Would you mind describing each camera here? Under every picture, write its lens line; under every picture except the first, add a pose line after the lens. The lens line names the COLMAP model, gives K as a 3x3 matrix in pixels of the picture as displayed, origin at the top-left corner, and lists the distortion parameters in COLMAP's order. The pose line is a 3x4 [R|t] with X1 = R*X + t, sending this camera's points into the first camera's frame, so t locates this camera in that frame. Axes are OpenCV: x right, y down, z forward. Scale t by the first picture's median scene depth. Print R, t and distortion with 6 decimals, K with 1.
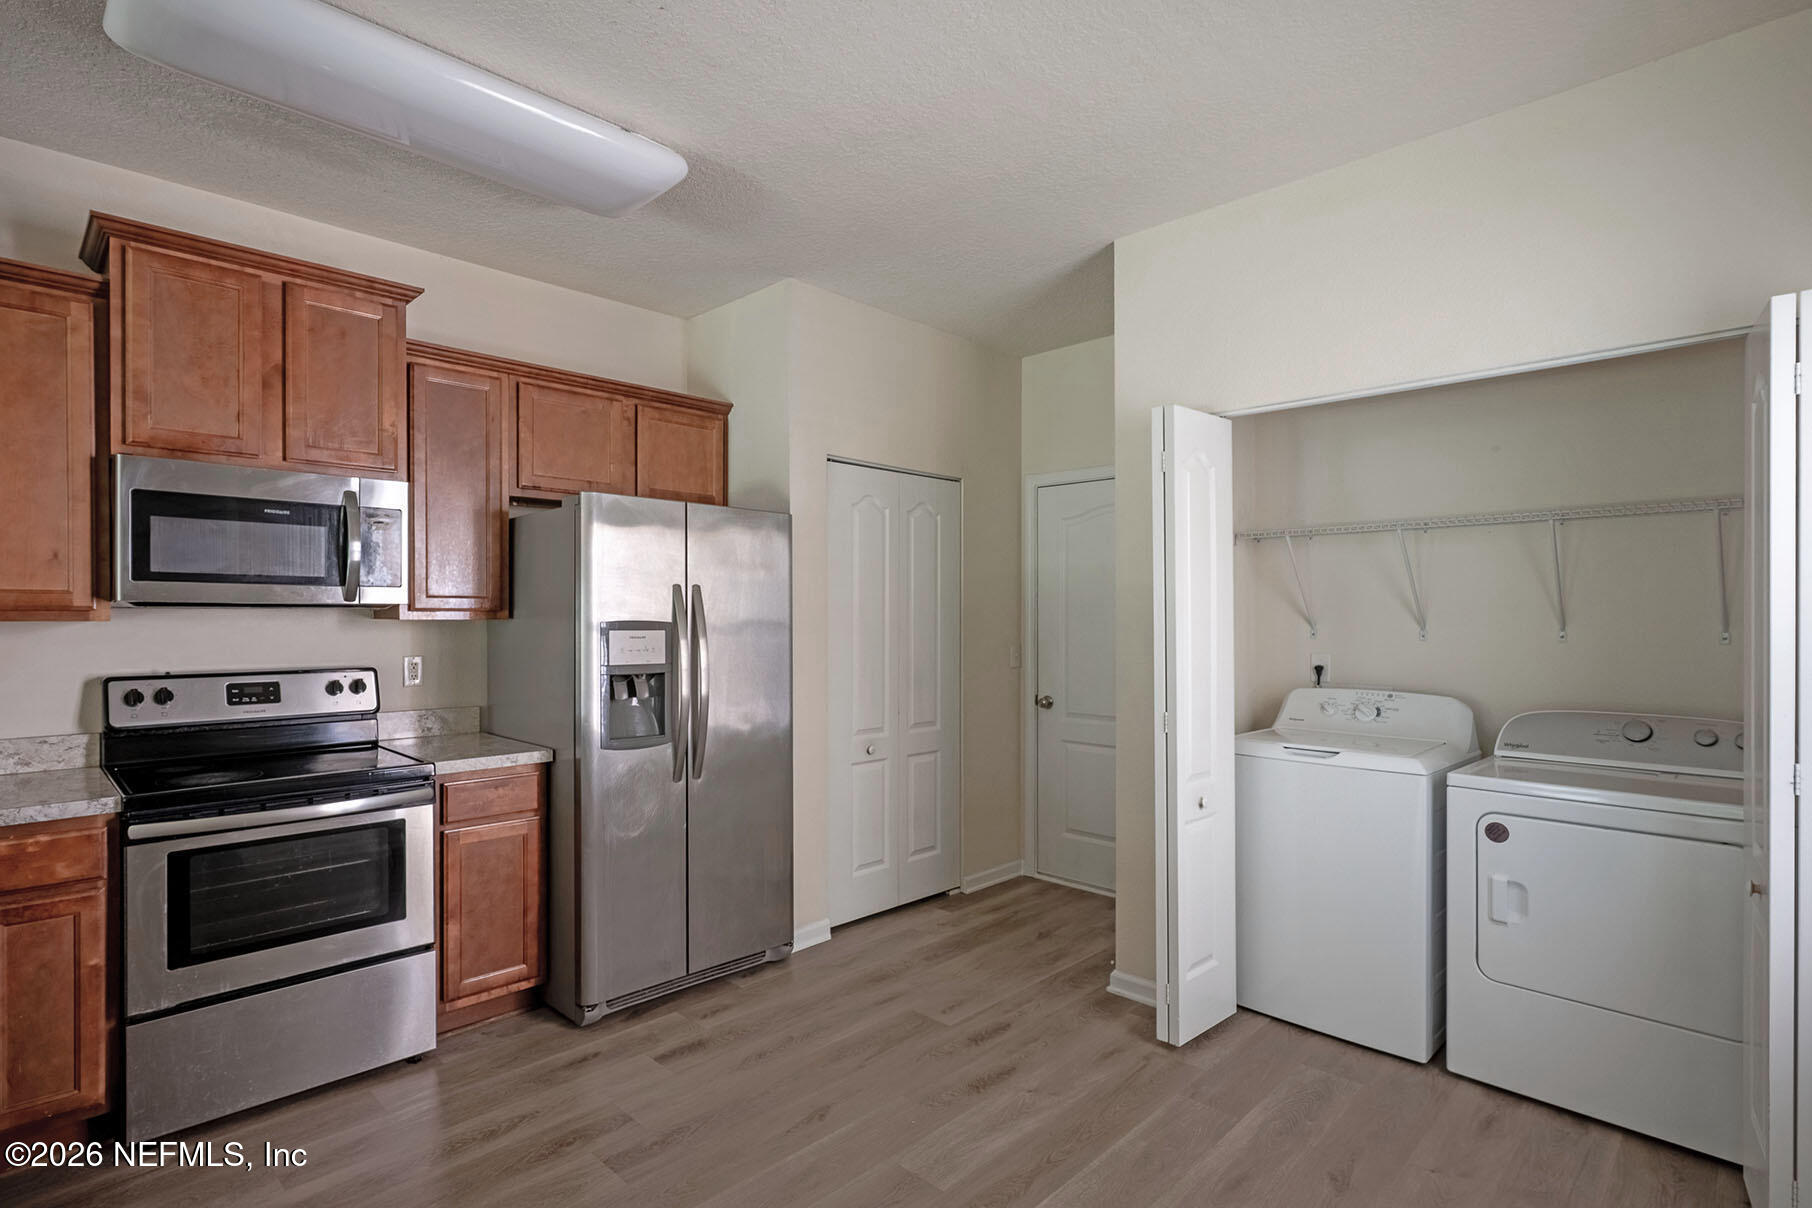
lens RADIAL K [[873.2, 0, 881.5], [0, 873.2, 618.7], [0, 0, 1]] dist [-0.005515, 0.004400]
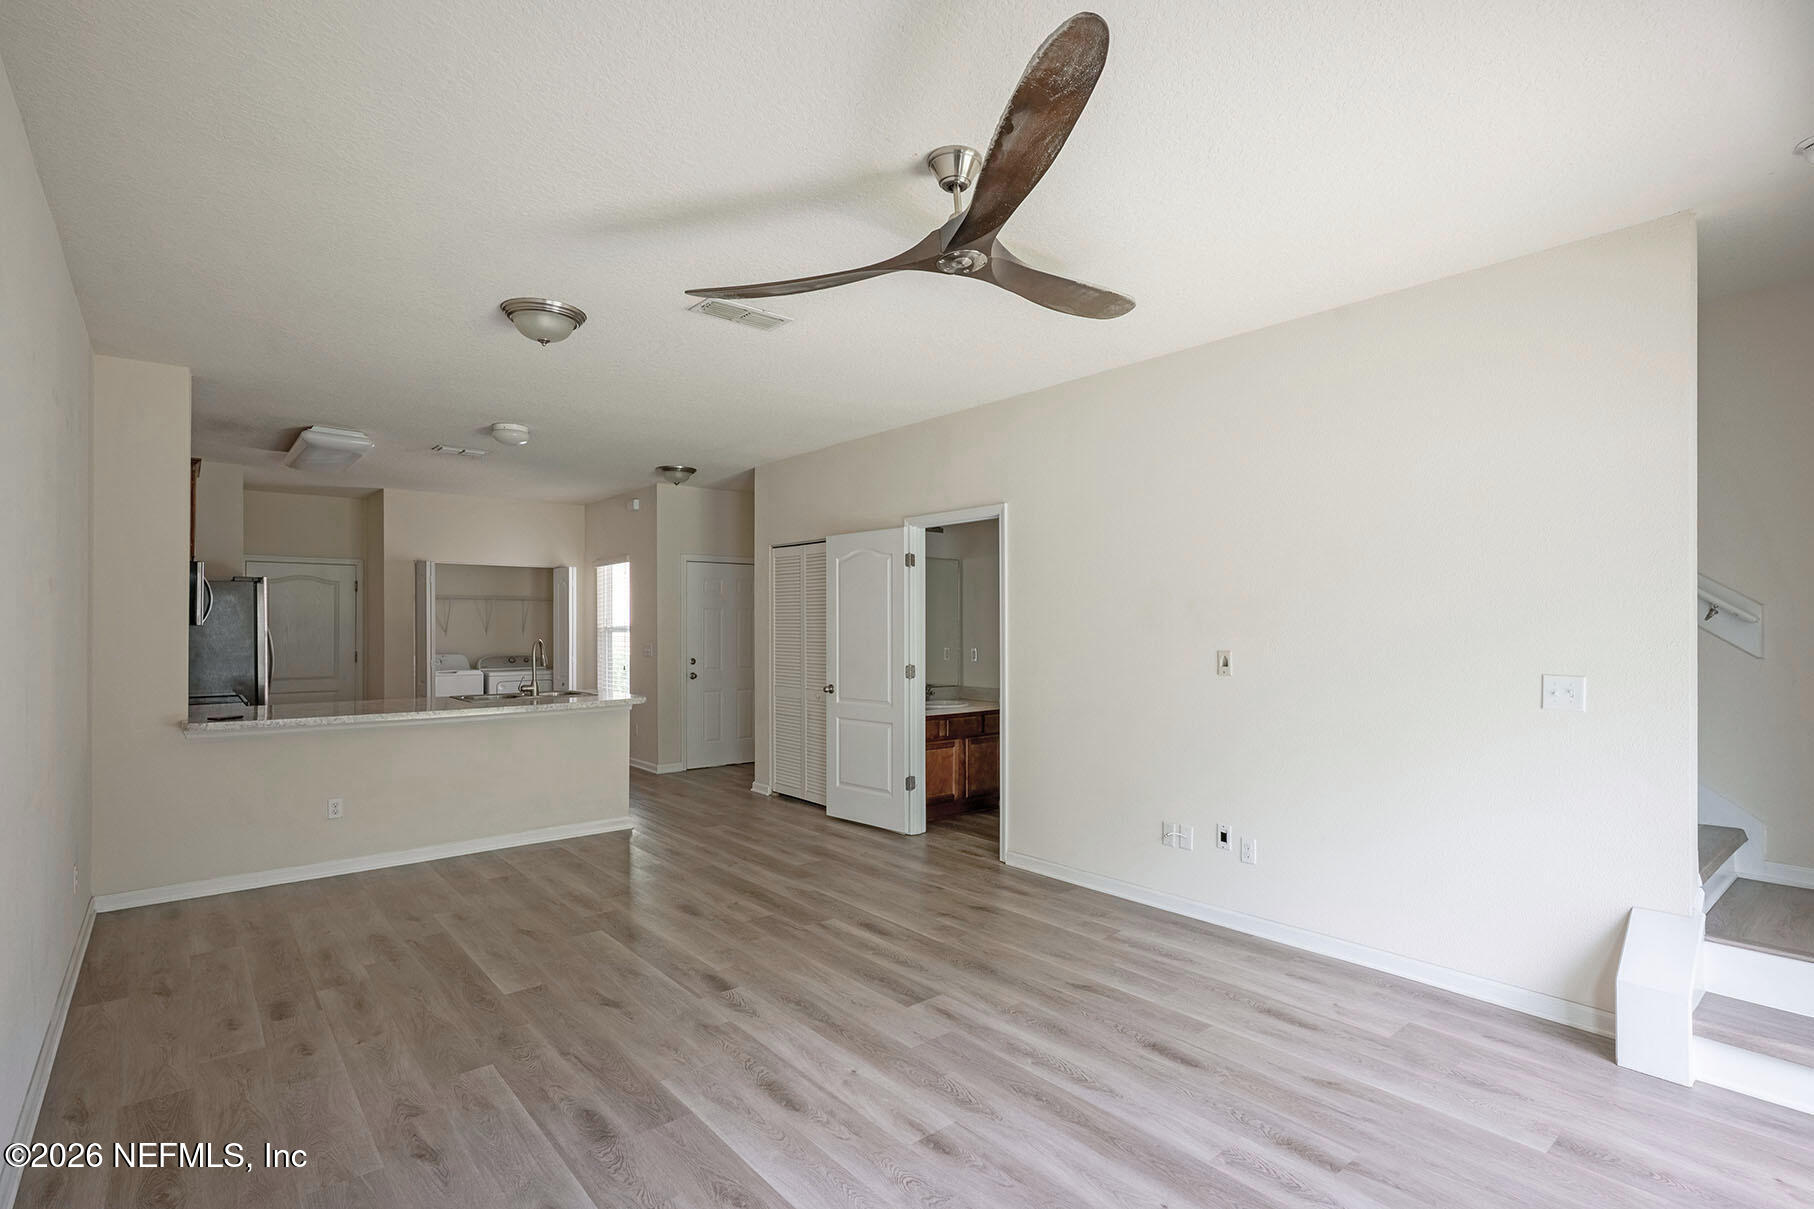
lens RADIAL K [[874.2, 0, 914.3], [0, 874.2, 616.6], [0, 0, 1]] dist [-0.005515, 0.004400]
pose [[0.059298, 0.008793, 0.998202, -2.676440], [0.004388, 0.999949, -0.009069, -0.012147], [-0.998231, 0.004918, 0.059256, -0.894404]]
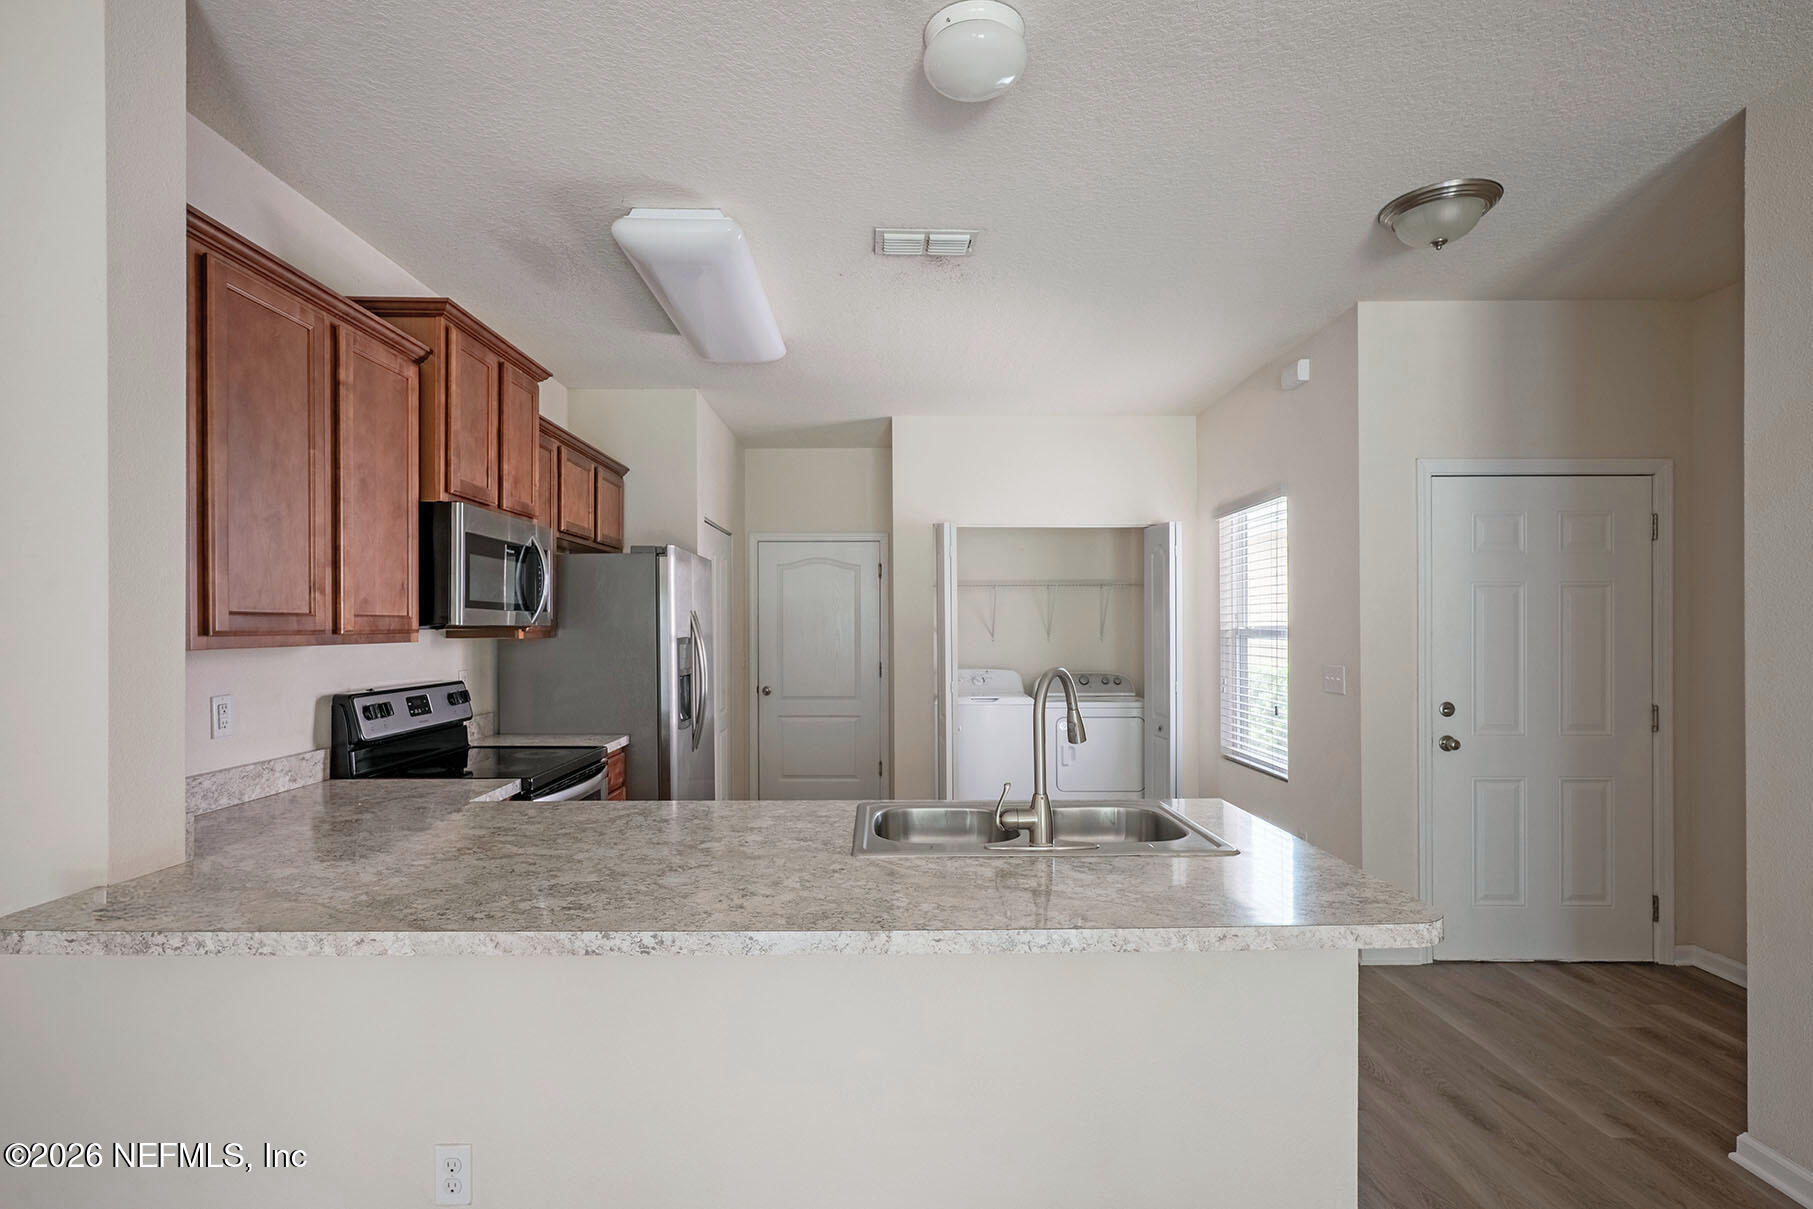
lens RADIAL K [[873.7, 0, 890.0], [0, 873.7, 629.2], [0, 0, 1]] dist [-0.005515, 0.004400]
pose [[0.691979, -0.004441, 0.721904, -1.154220], [0.004151, 0.999989, 0.002173, -0.012984], [-0.721906, 0.001493, 0.691990, -0.223989]]
